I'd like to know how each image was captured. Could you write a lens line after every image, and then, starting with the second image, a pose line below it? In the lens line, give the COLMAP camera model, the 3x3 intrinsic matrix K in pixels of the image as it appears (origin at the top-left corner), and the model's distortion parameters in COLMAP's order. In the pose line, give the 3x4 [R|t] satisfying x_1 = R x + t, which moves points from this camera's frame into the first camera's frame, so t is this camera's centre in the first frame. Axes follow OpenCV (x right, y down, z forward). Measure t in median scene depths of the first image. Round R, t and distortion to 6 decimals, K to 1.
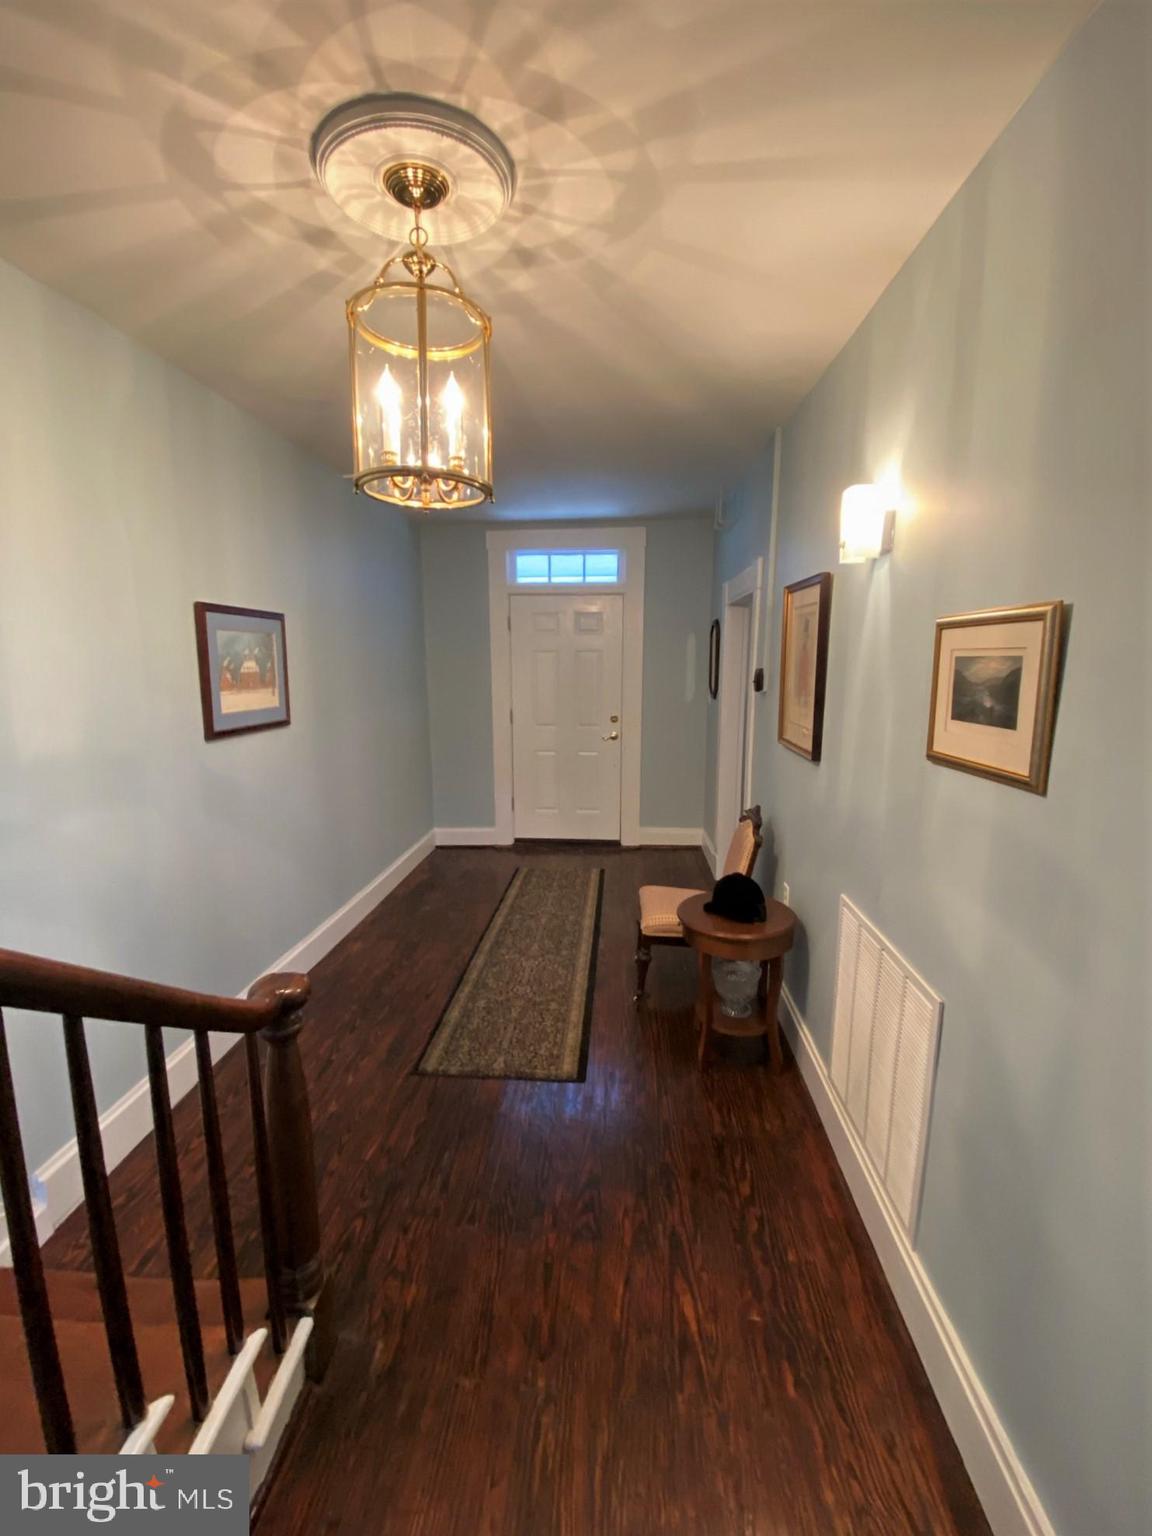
lens RADIAL K [[619.8, 0, 581.4], [0, 619.8, 758.2], [0, 0, 1]] dist [0.001873, -0.012438]
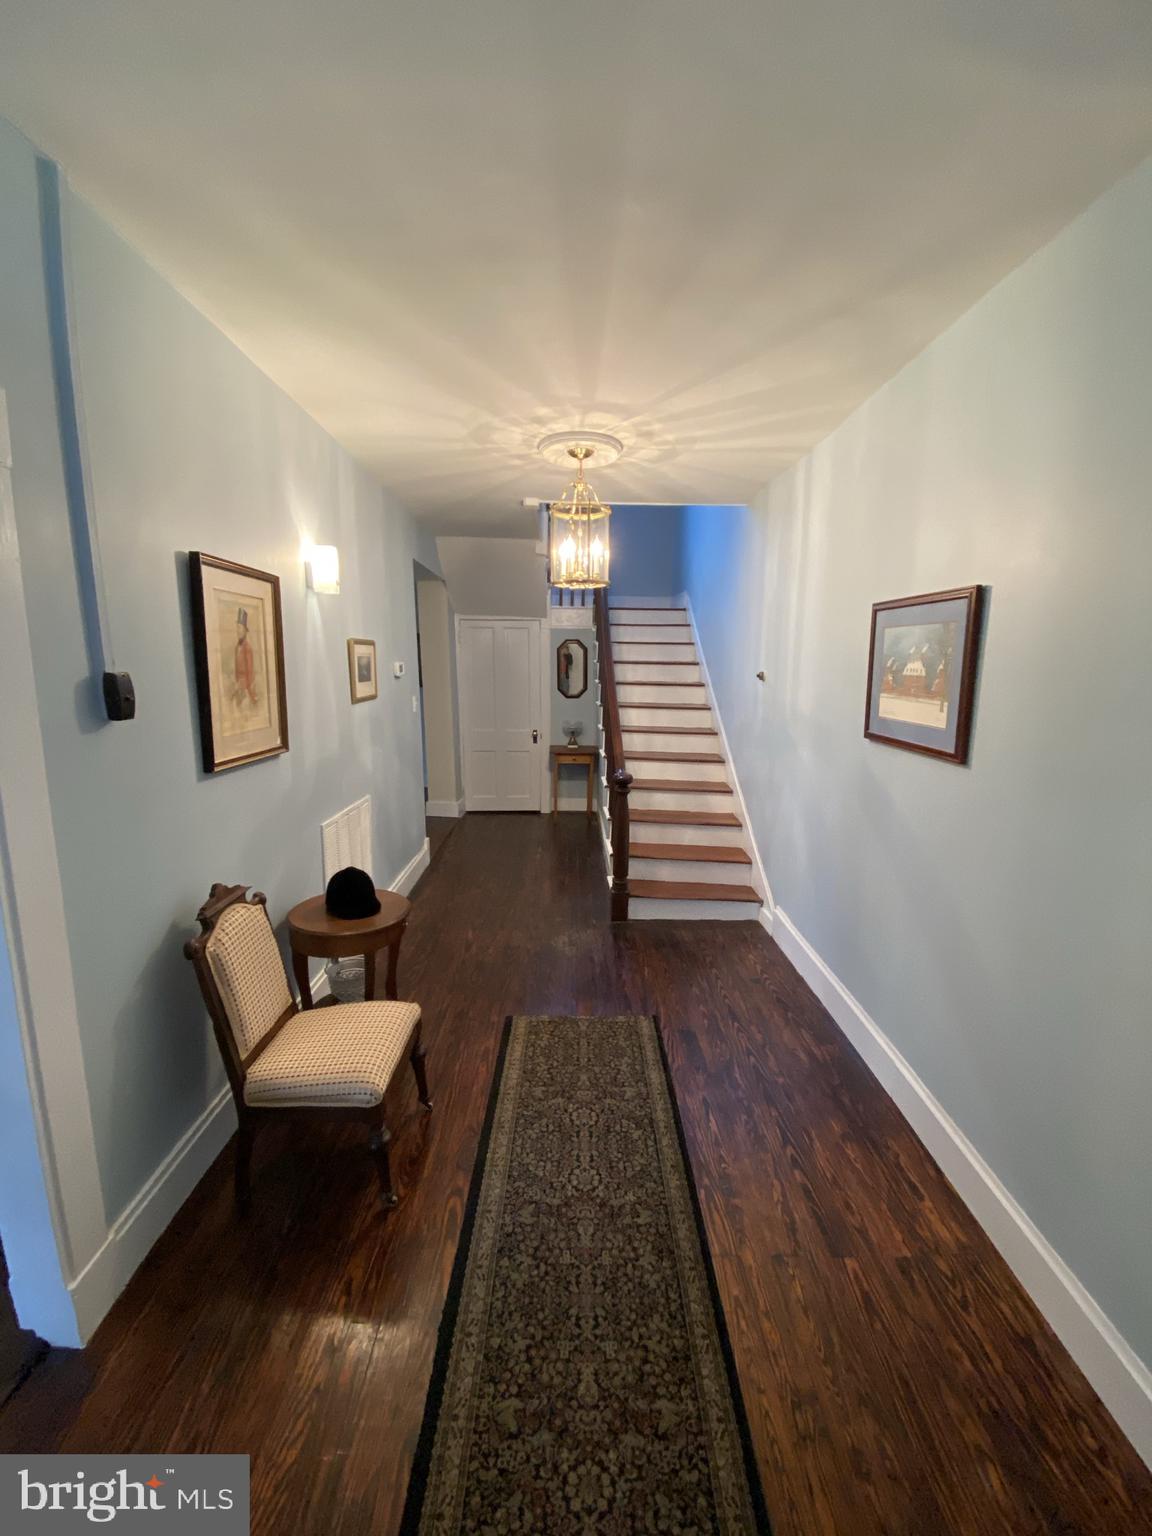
lens RADIAL K [[619.8, 0, 577.6], [0, 619.8, 763.9], [0, 0, 1]] dist [0.001873, -0.012438]
pose [[-0.997891, 0.006064, -0.064622, -0.050664], [-0.014910, 0.947587, 0.319149, -0.284130], [0.063170, 0.319440, -0.945499, 1.794267]]
